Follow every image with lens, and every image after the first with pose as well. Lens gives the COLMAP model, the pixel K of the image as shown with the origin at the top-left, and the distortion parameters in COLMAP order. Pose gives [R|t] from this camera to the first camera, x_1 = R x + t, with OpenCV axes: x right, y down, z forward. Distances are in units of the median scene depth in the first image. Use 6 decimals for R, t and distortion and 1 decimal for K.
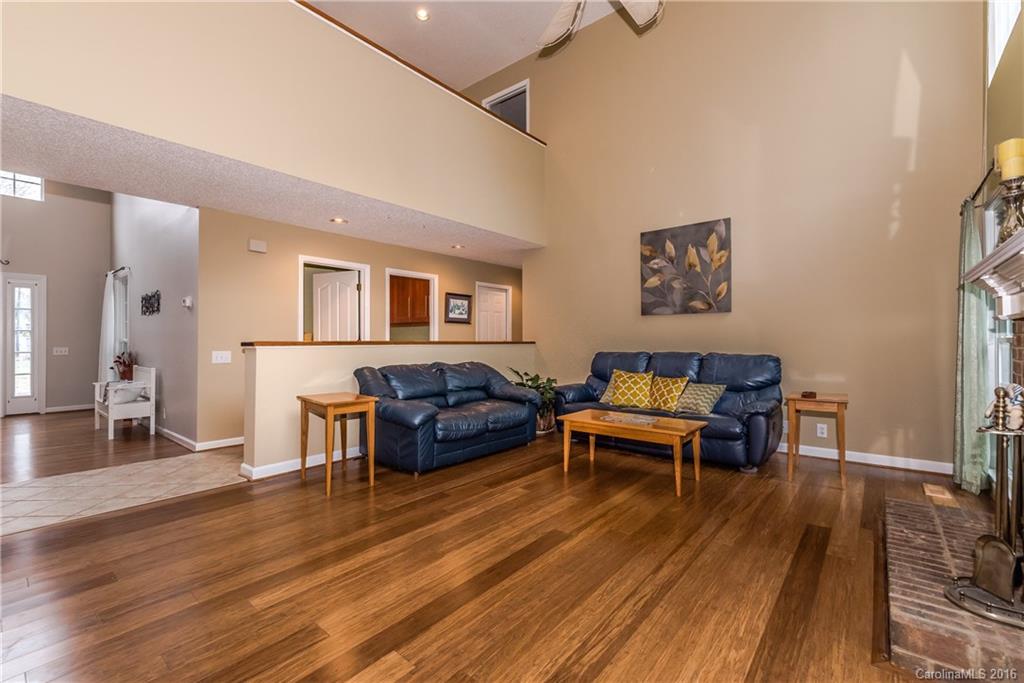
lens RADIAL K [[443.6, 0, 510.5], [0, 443.6, 338.0], [0, 0, 1]] dist [-0.000844, -0.000180]
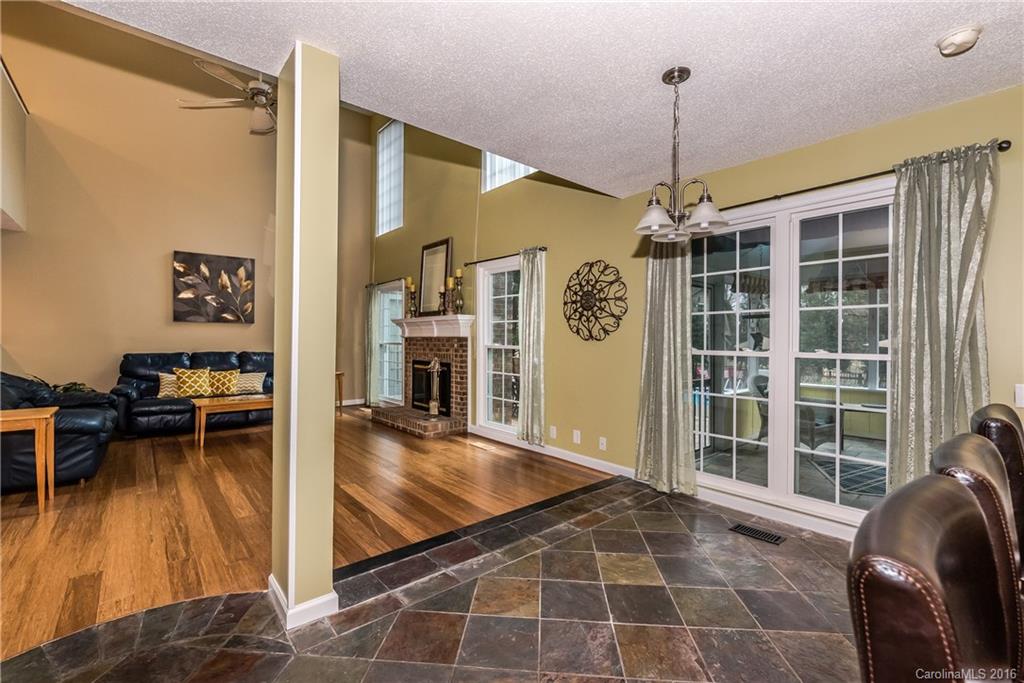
lens RADIAL K [[443.6, 0, 510.5], [0, 443.6, 338.0], [0, 0, 1]] dist [-0.000844, -0.000180]
pose [[0.168351, 0.000959, 0.985727, -0.775869], [-0.011026, 0.999939, 0.000910, -0.019953], [-0.985665, -0.011021, 0.168351, -0.078836]]
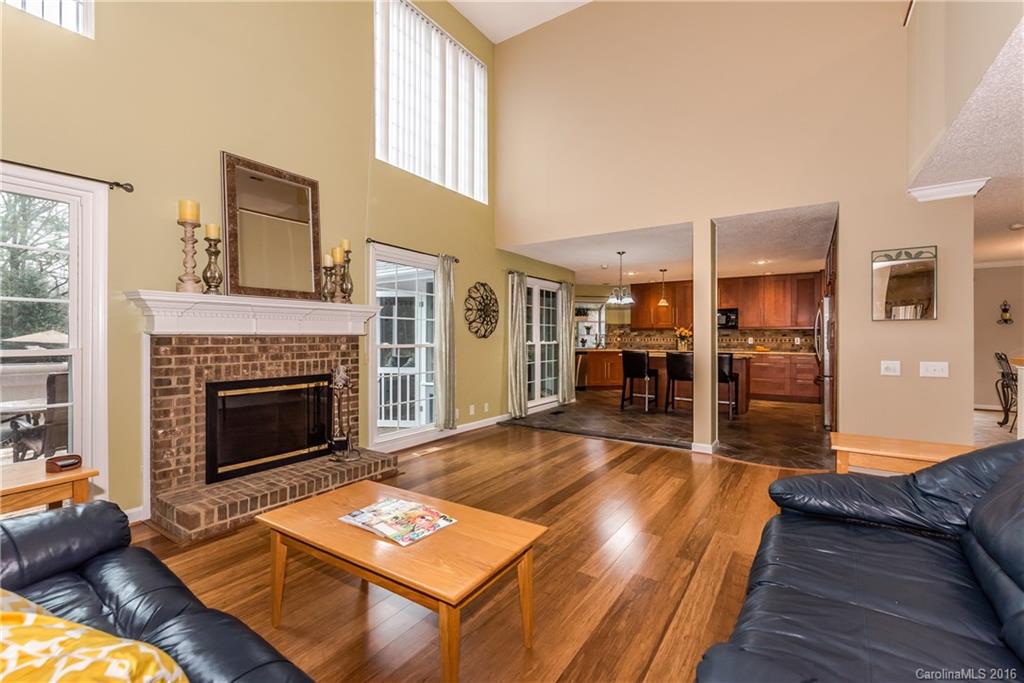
lens RADIAL K [[443.6, 0, 510.5], [0, 443.6, 338.0], [0, 0, 1]] dist [-0.000844, -0.000180]
pose [[-0.994834, 0.000064, -0.101517, 0.148566], [0.000573, 0.999987, -0.004988, -0.009917], [0.101516, -0.005020, -0.994821, 1.140783]]
